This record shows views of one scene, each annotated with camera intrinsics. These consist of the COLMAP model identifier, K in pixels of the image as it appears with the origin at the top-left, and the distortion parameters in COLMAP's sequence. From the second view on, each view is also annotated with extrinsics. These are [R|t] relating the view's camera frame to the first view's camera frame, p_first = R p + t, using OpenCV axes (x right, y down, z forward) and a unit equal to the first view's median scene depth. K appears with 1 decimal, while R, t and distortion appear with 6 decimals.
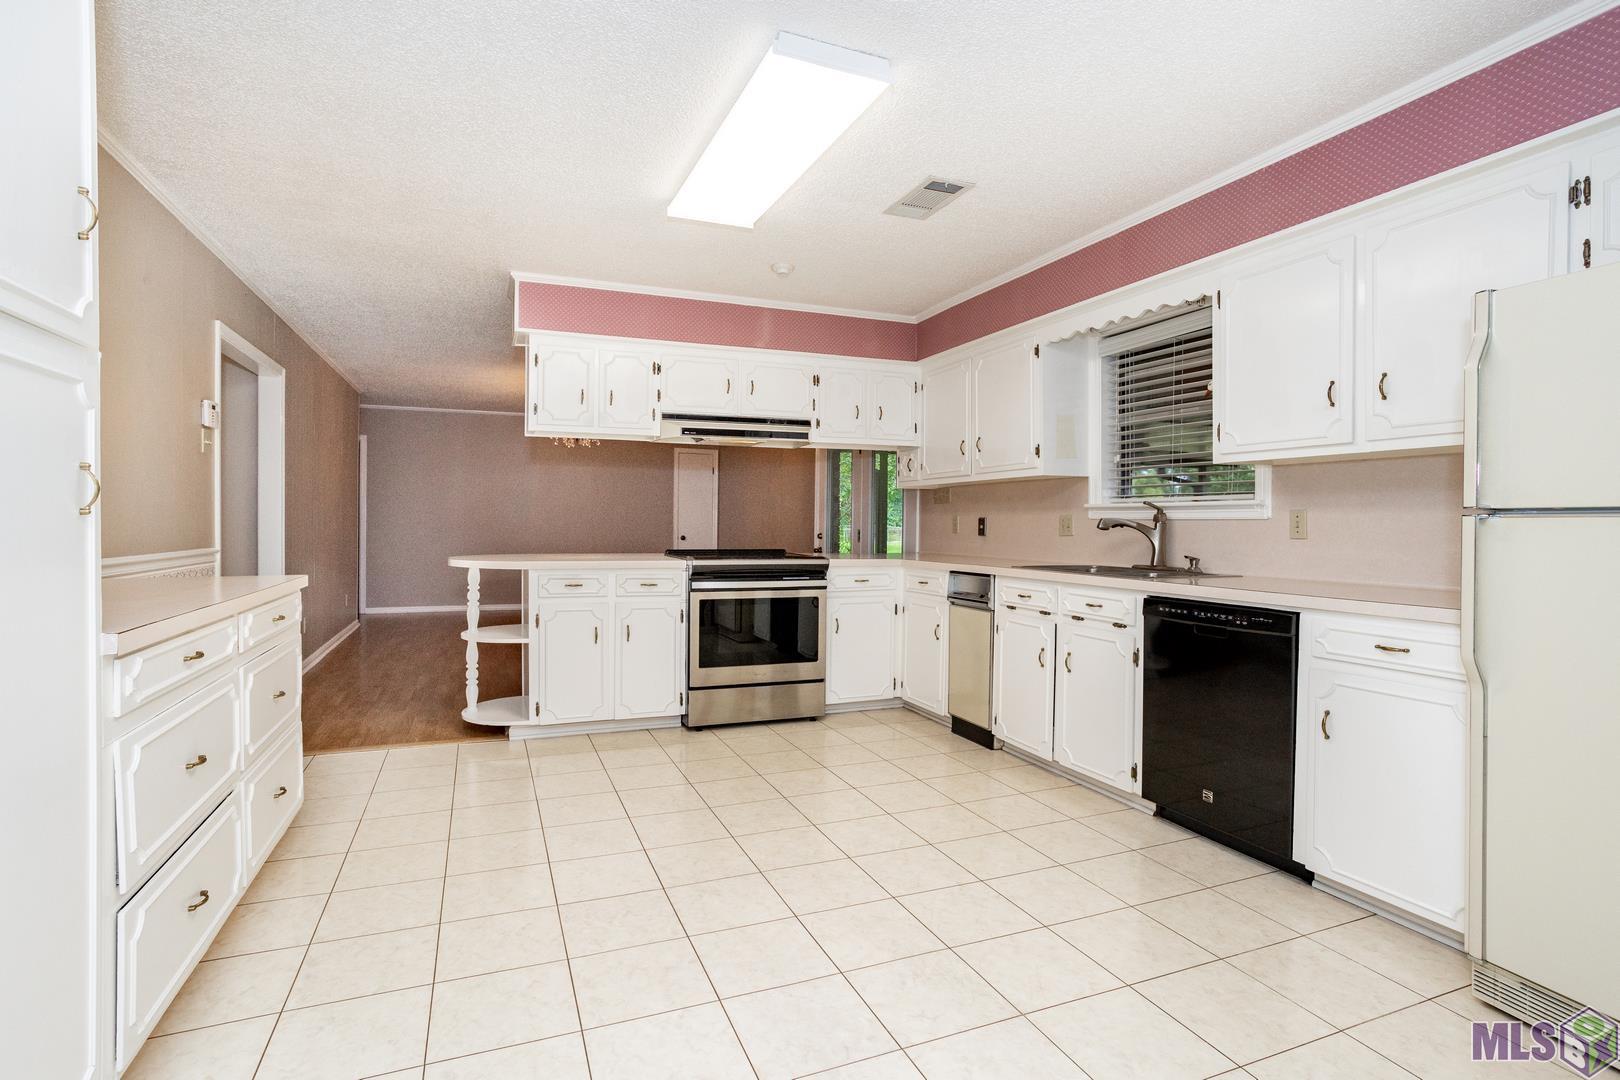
lens RADIAL K [[804.5, 0, 829.4], [0, 804.5, 522.4], [0, 0, 1]] dist [-0.002183, -0.000093]
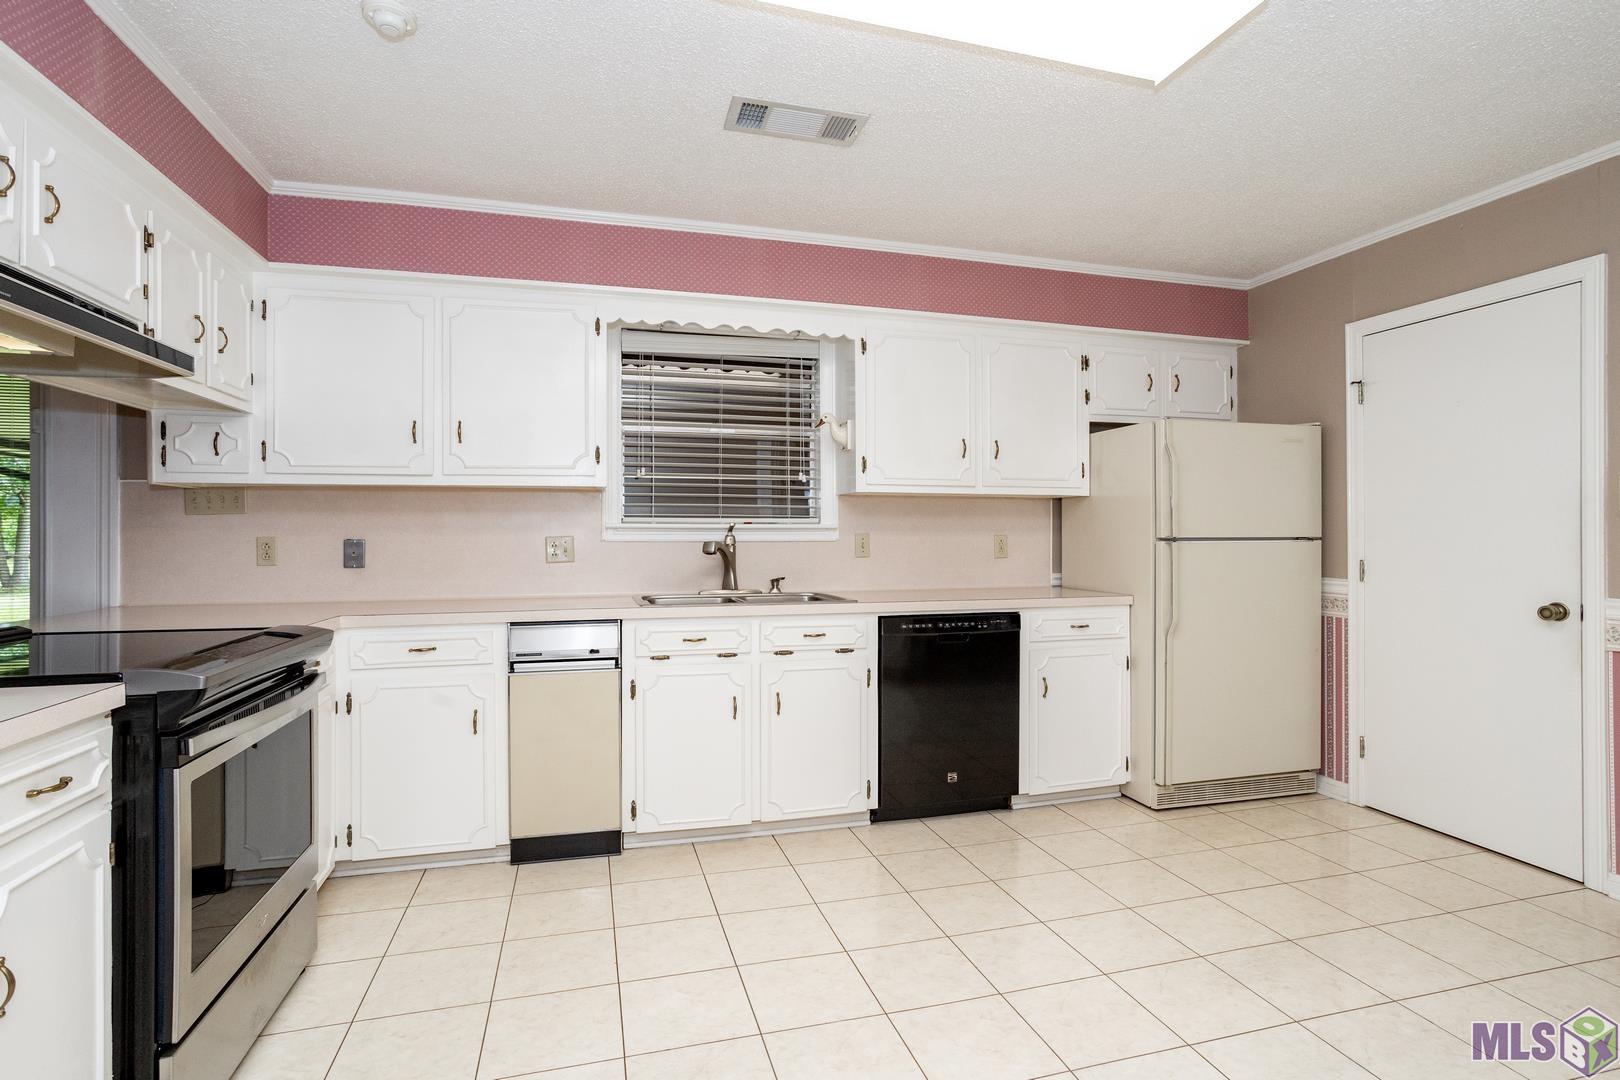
lens RADIAL K [[794.7, 0, 804.8], [0, 794.7, 526.9], [0, 0, 1]] dist [-0.073140, -0.000124]
pose [[0.133287, 0.008419, 0.991042, -0.632440], [0.001678, 0.999961, -0.008721, -0.016472], [-0.991076, 0.002825, 0.133267, 0.946184]]
